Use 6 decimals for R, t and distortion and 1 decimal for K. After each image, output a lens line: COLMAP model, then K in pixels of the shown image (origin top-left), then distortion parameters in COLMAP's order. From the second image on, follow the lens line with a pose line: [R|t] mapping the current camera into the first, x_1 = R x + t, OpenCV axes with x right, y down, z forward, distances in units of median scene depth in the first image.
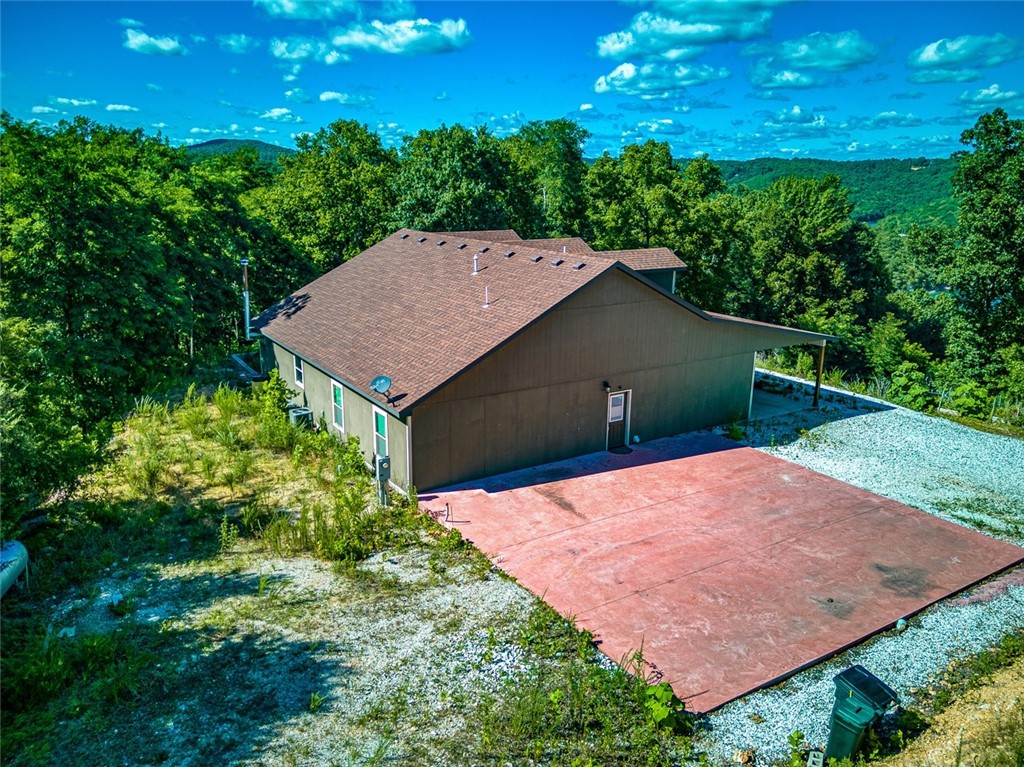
lens RADIAL K [[769.8, 0, 515.2], [0, 769.8, 367.4], [0, 0, 1]] dist [0.124850, -0.008048]
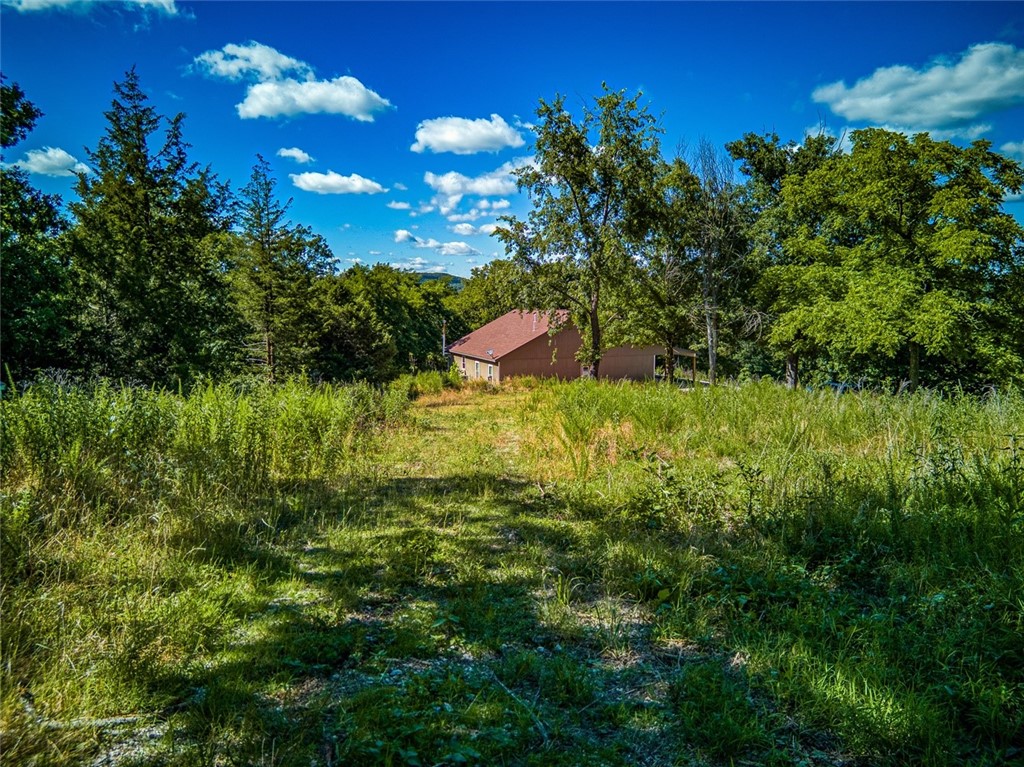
lens RADIAL K [[769.8, 0, 515.2], [0, 769.8, 367.4], [0, 0, 1]] dist [0.124850, -0.008048]
pose [[0.976999, 0.022631, -0.212040, 0.392368], [-0.057702, 0.985314, -0.160709, 0.410016], [0.205289, 0.169247, 0.963956, -1.286379]]
